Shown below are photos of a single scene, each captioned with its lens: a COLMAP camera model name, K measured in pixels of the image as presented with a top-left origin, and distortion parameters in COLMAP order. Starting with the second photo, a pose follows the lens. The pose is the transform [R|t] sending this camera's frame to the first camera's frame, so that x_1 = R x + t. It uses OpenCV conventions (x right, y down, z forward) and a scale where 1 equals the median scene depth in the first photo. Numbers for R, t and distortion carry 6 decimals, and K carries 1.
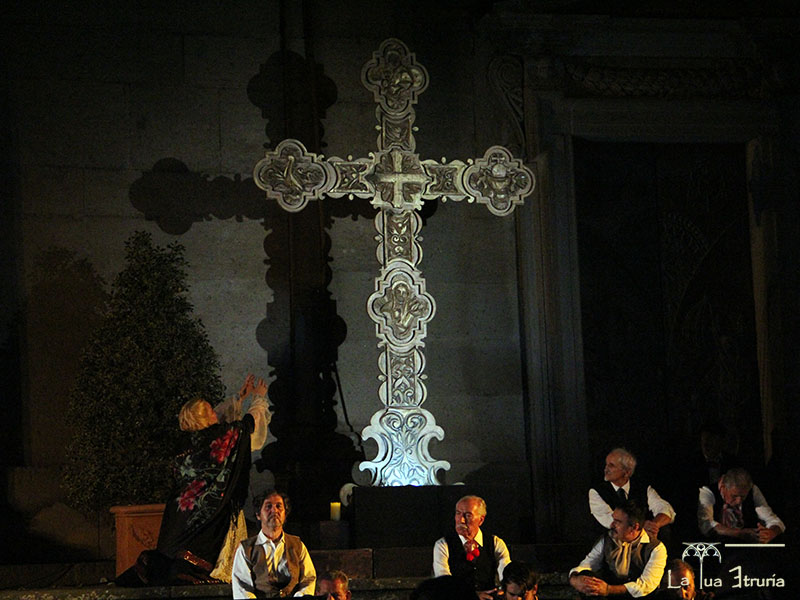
lens RADIAL K [[2167.2, 0, 399.6], [0, 2167.2, 297.2], [0, 0, 1]] dist [0.799862, 0.000000]
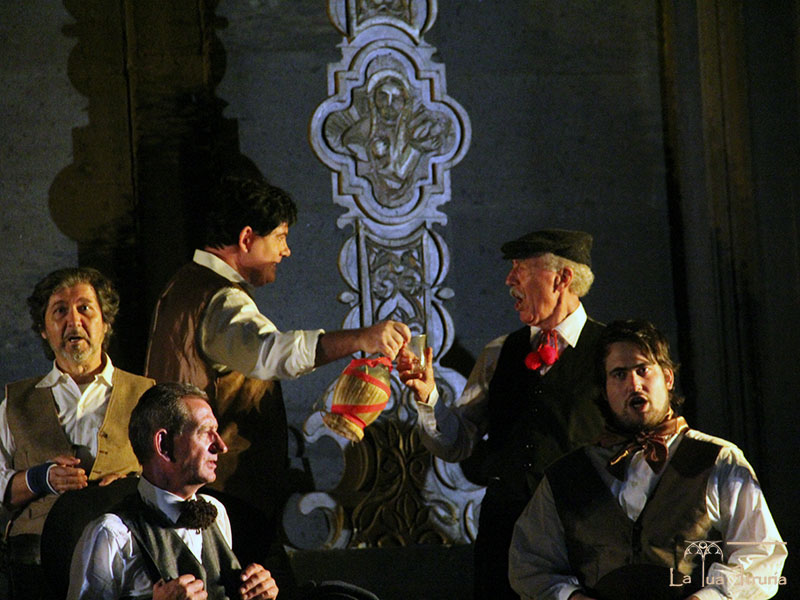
lens RADIAL K [[5789.1, 0, 406.2], [0, 5789.1, 298.6], [0, 0, 1]] dist [2.080922, 0.000000]
pose [[0.999781, -0.020798, 0.002360, 0.000538], [0.020717, 0.999322, 0.030442, 0.002598], [-0.002992, -0.030386, 0.999534, -0.145703]]
